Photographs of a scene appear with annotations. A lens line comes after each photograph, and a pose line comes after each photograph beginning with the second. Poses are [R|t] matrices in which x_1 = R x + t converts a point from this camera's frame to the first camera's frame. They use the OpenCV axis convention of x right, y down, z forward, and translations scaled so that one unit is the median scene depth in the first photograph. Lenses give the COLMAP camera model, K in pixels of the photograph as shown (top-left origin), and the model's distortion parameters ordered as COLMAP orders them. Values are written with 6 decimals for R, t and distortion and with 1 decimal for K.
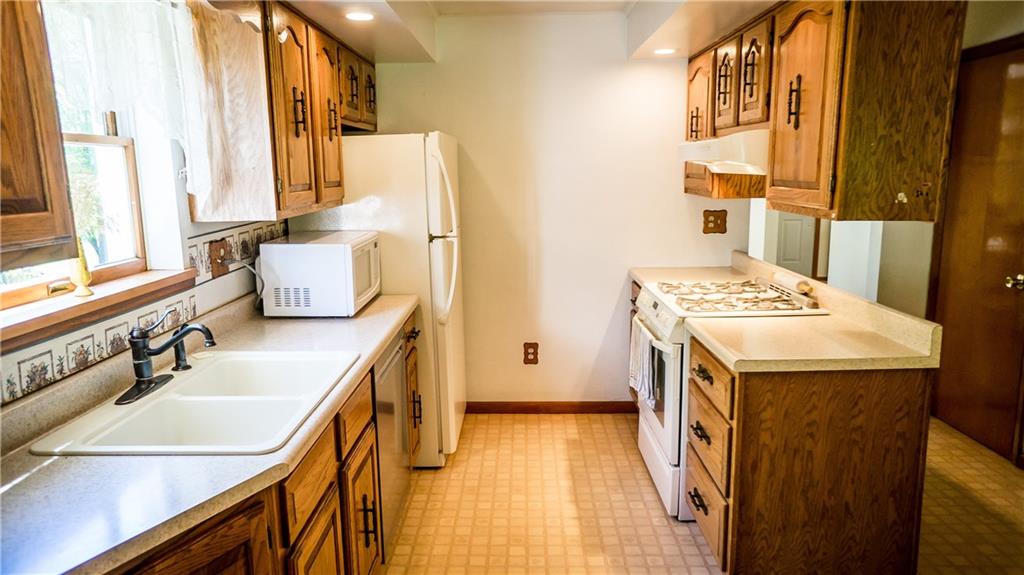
lens RADIAL K [[686.8, 0, 513.0], [0, 686.8, 294.8], [0, 0, 1]] dist [-0.043183, 0.050184]
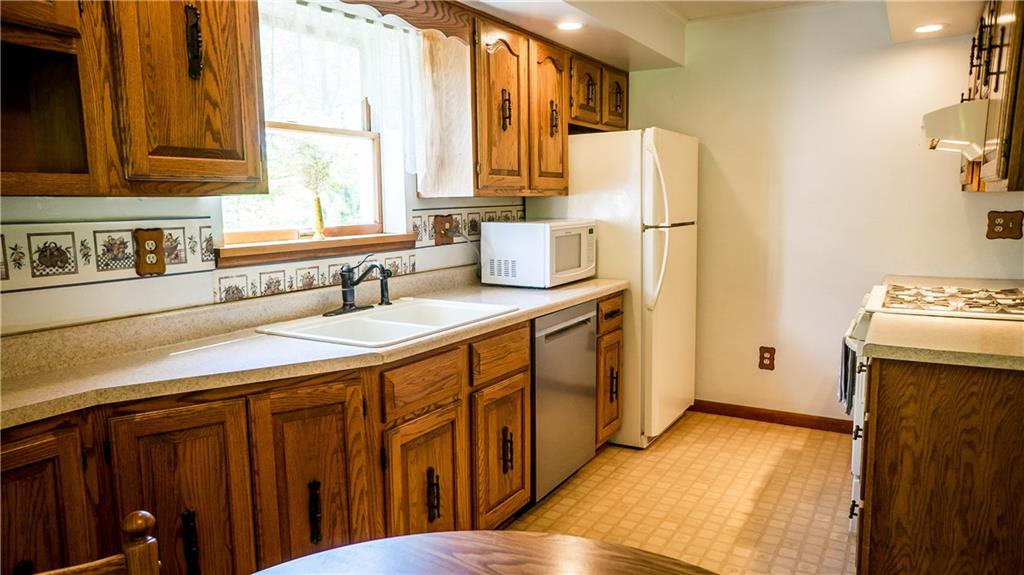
lens RADIAL K [[686.8, 0, 508.7], [0, 686.8, 292.1], [0, 0, 1]] dist [-0.043183, 0.050184]
pose [[0.871658, 0.068522, -0.485300, 0.308829], [-0.087792, 0.995993, -0.017055, 0.075078], [0.482187, 0.057471, 0.874181, -0.032455]]
